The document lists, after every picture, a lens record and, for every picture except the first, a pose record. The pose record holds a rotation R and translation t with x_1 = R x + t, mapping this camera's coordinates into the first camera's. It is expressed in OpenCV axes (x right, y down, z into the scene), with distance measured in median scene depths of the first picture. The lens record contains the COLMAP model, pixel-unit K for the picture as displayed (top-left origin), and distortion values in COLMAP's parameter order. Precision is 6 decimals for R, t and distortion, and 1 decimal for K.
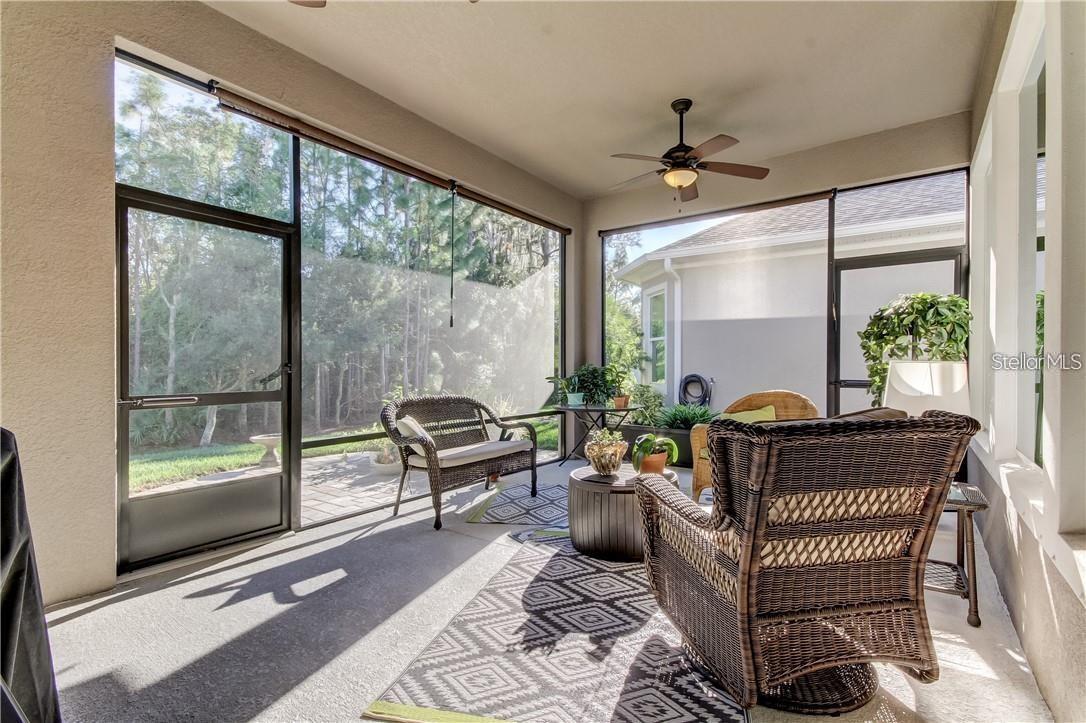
lens RADIAL K [[506.7, 0, 544.3], [0, 506.7, 364.0], [0, 0, 1]] dist [0.022612, -0.010496]
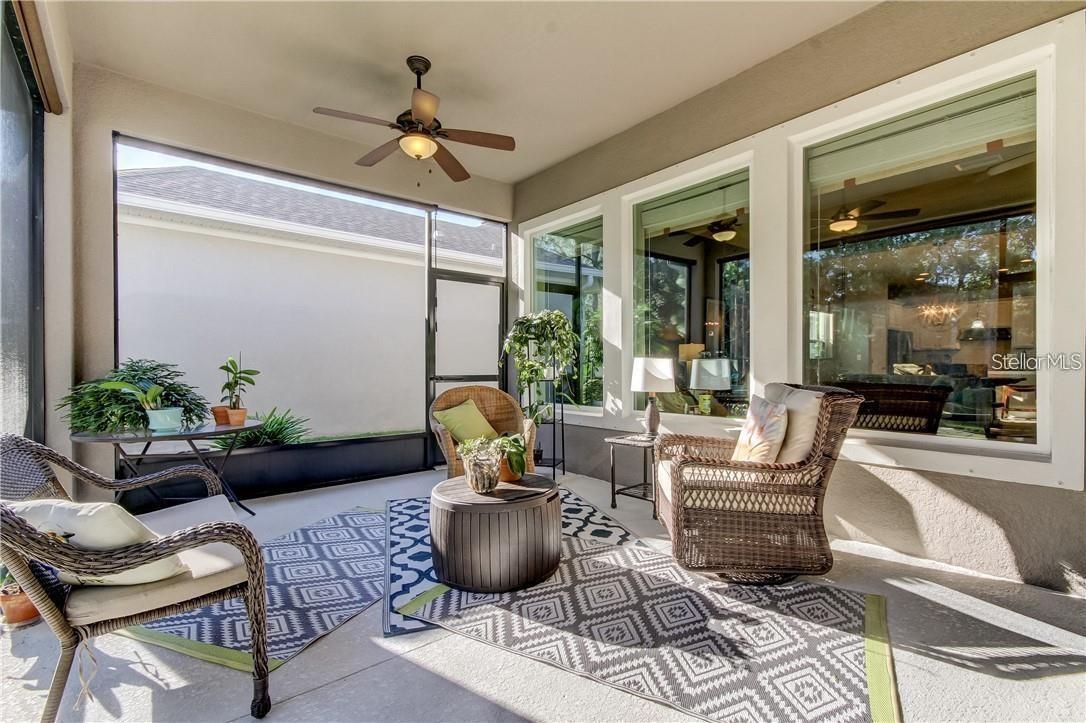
lens RADIAL K [[506.7, 0, 545.8], [0, 506.7, 366.6], [0, 0, 1]] dist [0.022612, -0.010496]
pose [[0.233972, 0.002566, 0.972240, -0.759433], [0.000101, 0.999996, -0.002664, 0.022075], [-0.972243, 0.000721, 0.233970, 0.831415]]
